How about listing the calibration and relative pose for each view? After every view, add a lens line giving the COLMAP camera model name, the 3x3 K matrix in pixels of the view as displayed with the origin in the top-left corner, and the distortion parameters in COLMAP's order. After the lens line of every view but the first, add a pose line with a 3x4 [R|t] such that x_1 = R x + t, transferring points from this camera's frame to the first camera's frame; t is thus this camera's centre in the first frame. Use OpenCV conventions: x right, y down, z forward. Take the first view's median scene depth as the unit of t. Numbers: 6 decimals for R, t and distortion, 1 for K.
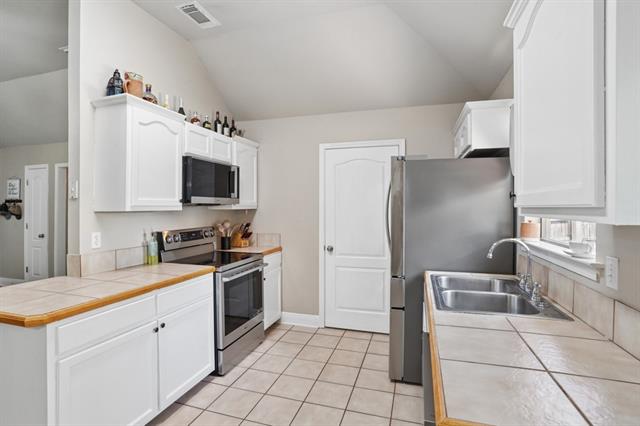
lens RADIAL K [[323.6, 0, 295.6], [0, 323.6, 206.4], [0, 0, 1]] dist [-0.058069, 0.024837]
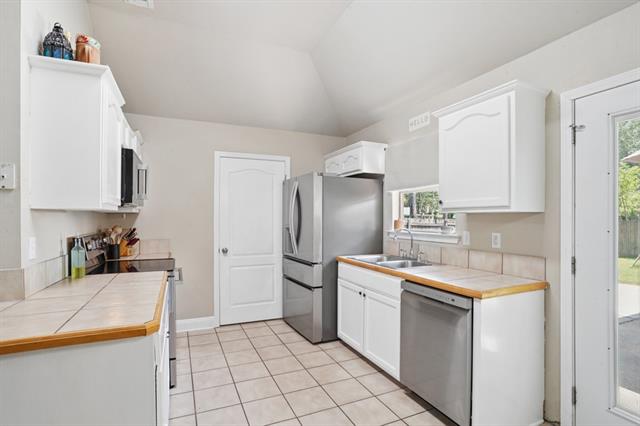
lens RADIAL K [[315.9, 0, 323.9], [0, 315.9, 212.6], [0, 0, 1]] dist [-0.054846, 0.022012]
pose [[0.739882, 0.011236, 0.672642, -0.376428], [-0.002654, 0.999901, -0.013783, 0.020546], [-0.672731, 0.008413, 0.739839, 0.014714]]
